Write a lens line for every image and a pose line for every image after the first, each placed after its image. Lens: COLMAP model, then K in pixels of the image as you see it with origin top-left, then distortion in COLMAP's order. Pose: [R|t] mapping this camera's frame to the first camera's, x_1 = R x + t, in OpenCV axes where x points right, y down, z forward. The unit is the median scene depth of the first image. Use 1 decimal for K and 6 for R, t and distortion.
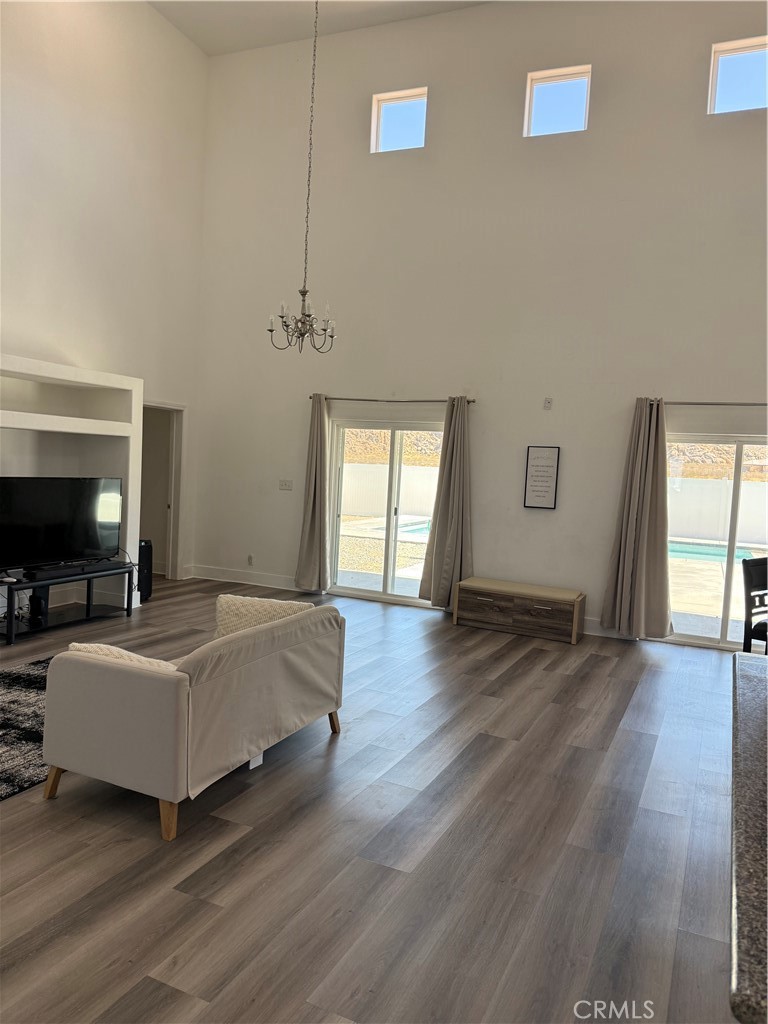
lens RADIAL K [[730.0, 0, 398.4], [0, 730.0, 513.2], [0, 0, 1]] dist [0.065461, 0.000966]
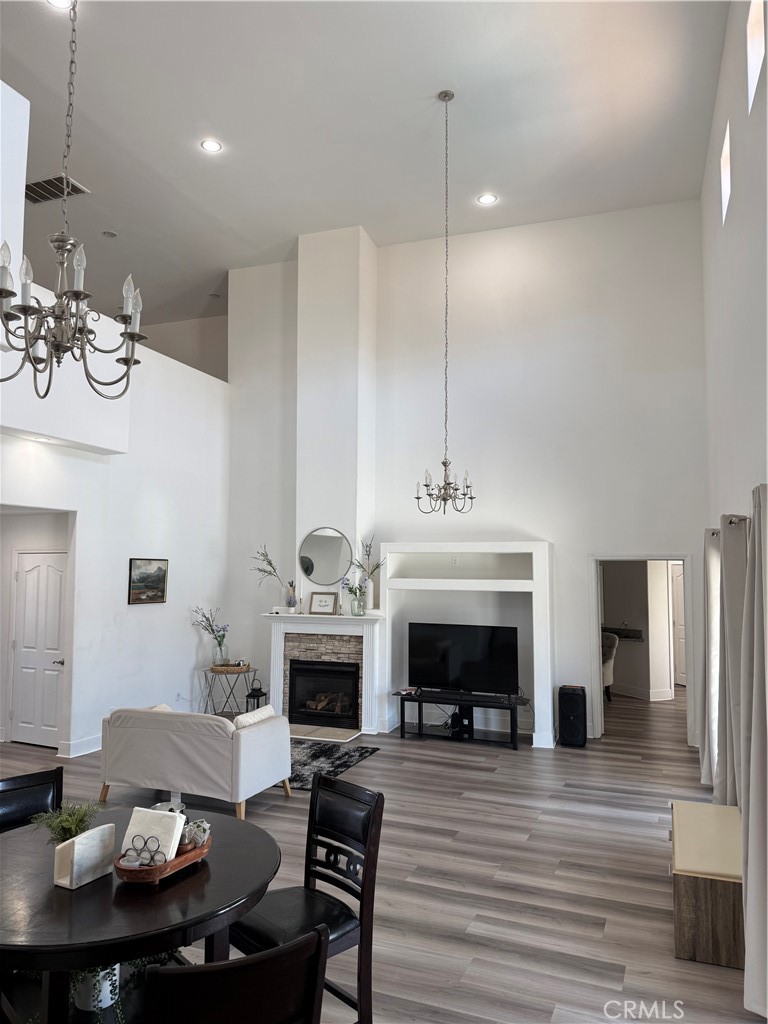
lens RADIAL K [[716.2, 0, 379.5], [0, 716.2, 509.5], [0, 0, 1]] dist [0.083662, -0.126106]
pose [[0.037350, -0.141776, -0.989194, 1.230518], [-0.072447, 0.986896, -0.144182, -0.081087], [0.996673, 0.077049, 0.026589, 1.131810]]
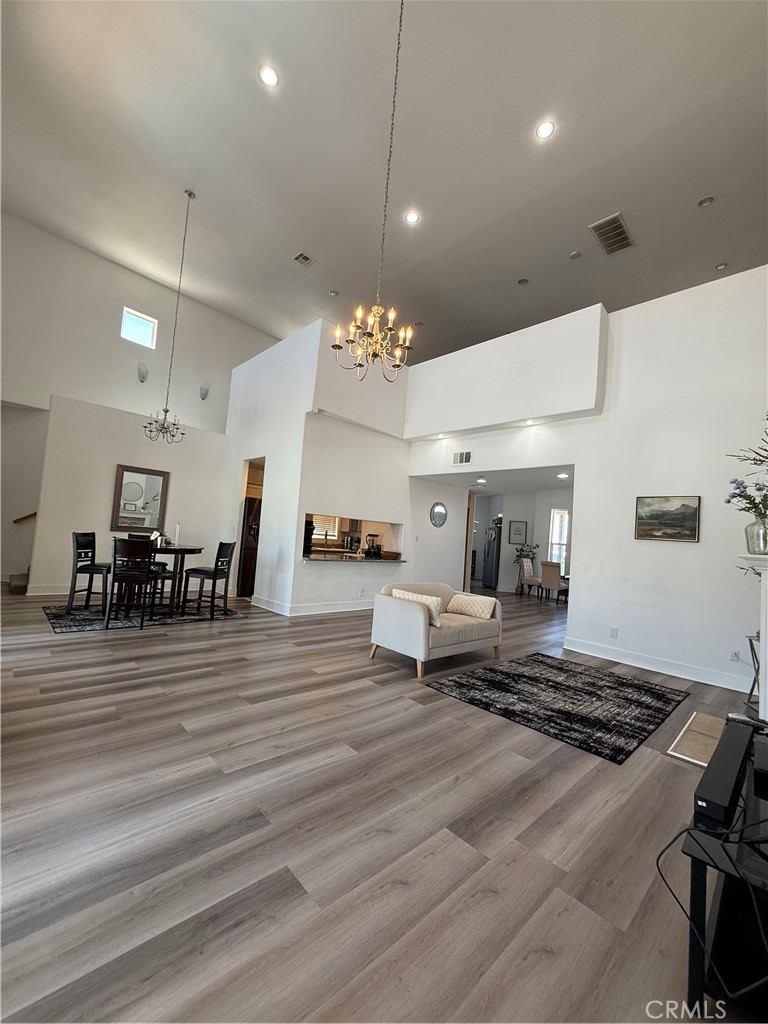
lens RADIAL K [[406.2, 0, 384.0], [0, 406.2, 512.0], [0, 0, 1]] dist [-0.000341, 0.000103]
pose [[-0.920977, -0.104364, 0.375379, -0.440345], [-0.102704, 0.994410, 0.024487, -0.091803], [-0.375836, -0.016001, -0.926548, 1.874142]]
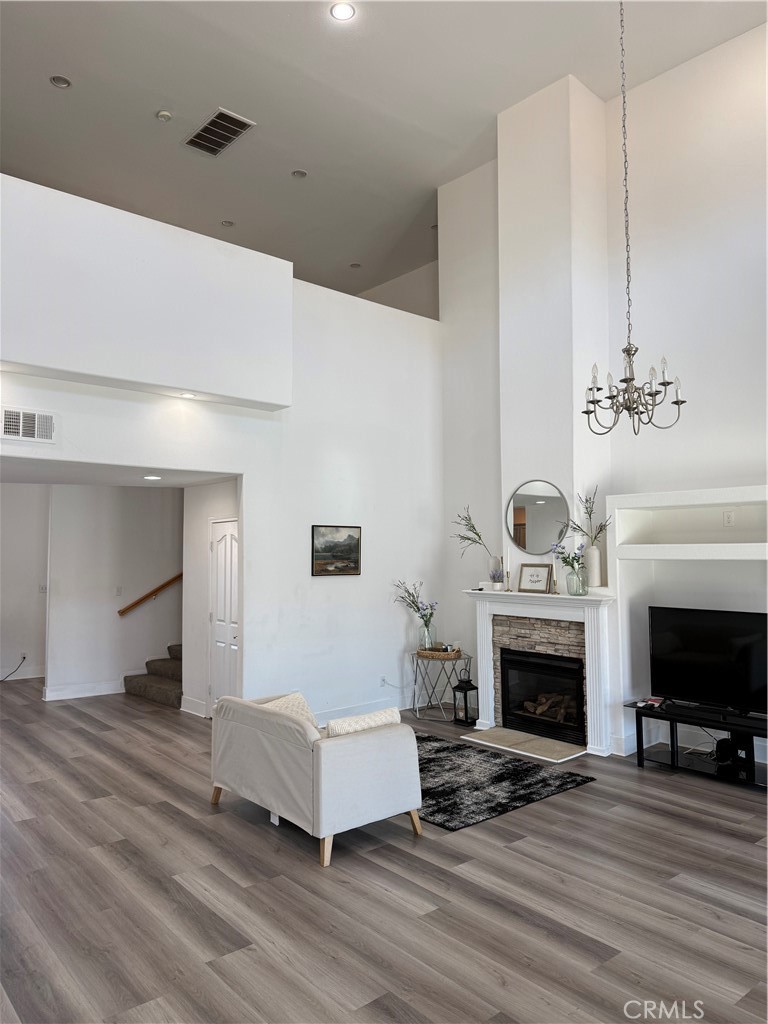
lens RADIAL K [[716.2, 0, 379.5], [0, 716.2, 509.5], [0, 0, 1]] dist [0.083662, -0.126106]
pose [[-0.431944, -0.107083, -0.895521, 0.766452], [-0.083187, 0.993424, -0.078665, -0.097124], [0.898056, 0.040517, -0.438011, 1.417146]]
